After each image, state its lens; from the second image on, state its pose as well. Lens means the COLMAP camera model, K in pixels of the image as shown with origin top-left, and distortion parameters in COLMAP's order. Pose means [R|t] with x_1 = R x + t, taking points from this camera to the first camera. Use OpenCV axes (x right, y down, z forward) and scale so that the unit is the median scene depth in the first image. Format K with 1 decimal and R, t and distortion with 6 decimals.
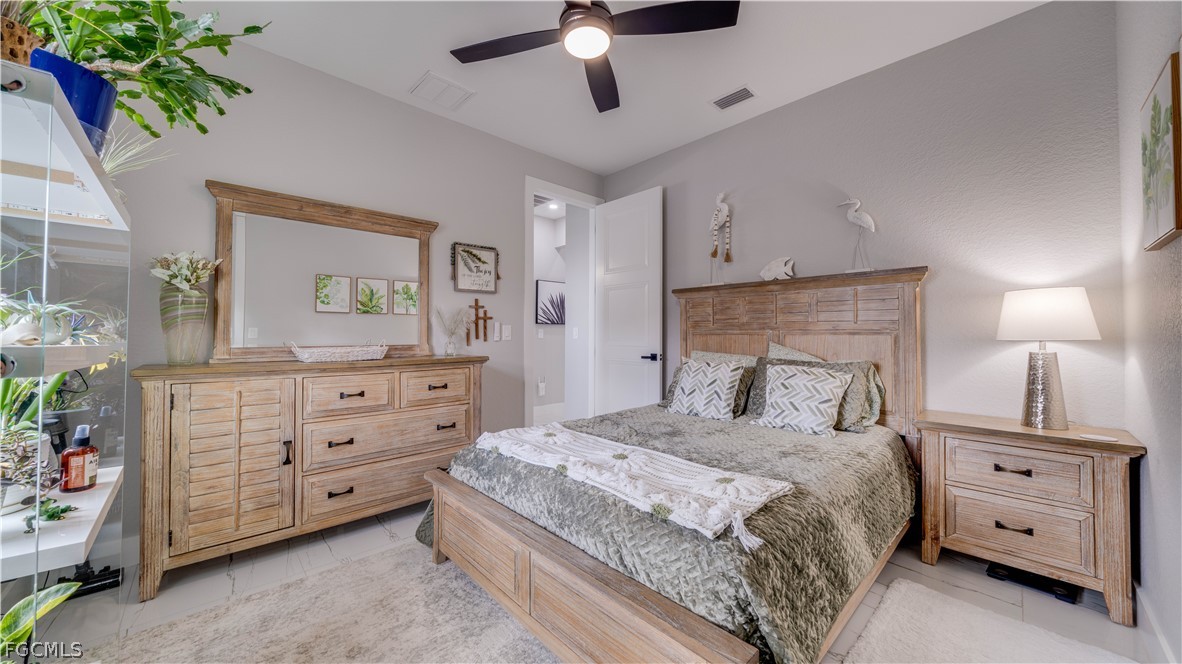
lens RADIAL K [[415.5, 0, 590.8], [0, 415.5, 330.2], [0, 0, 1]] dist [-0.006606, 0.000271]
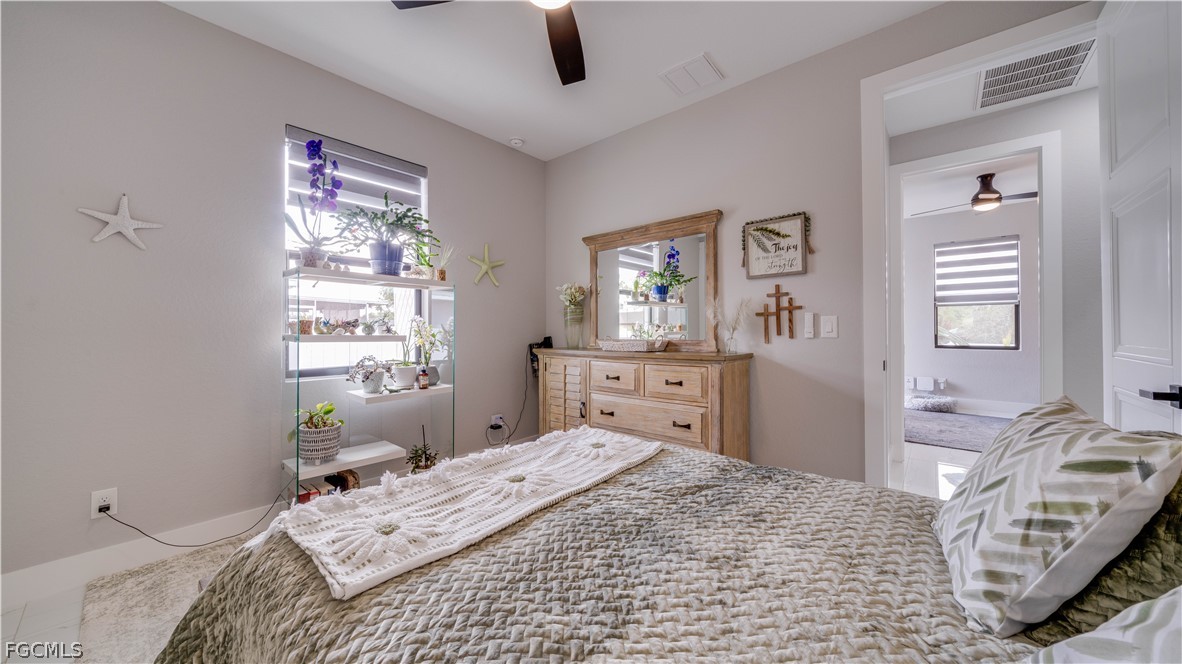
lens RADIAL K [[415.5, 0, 583.6], [0, 415.5, 329.9], [0, 0, 1]] dist [-0.006606, 0.000271]
pose [[0.081957, -0.000824, -0.996636, 0.488394], [0.015055, 0.999887, 0.000411, 0.005053], [0.996522, -0.015038, 0.081960, 0.570558]]
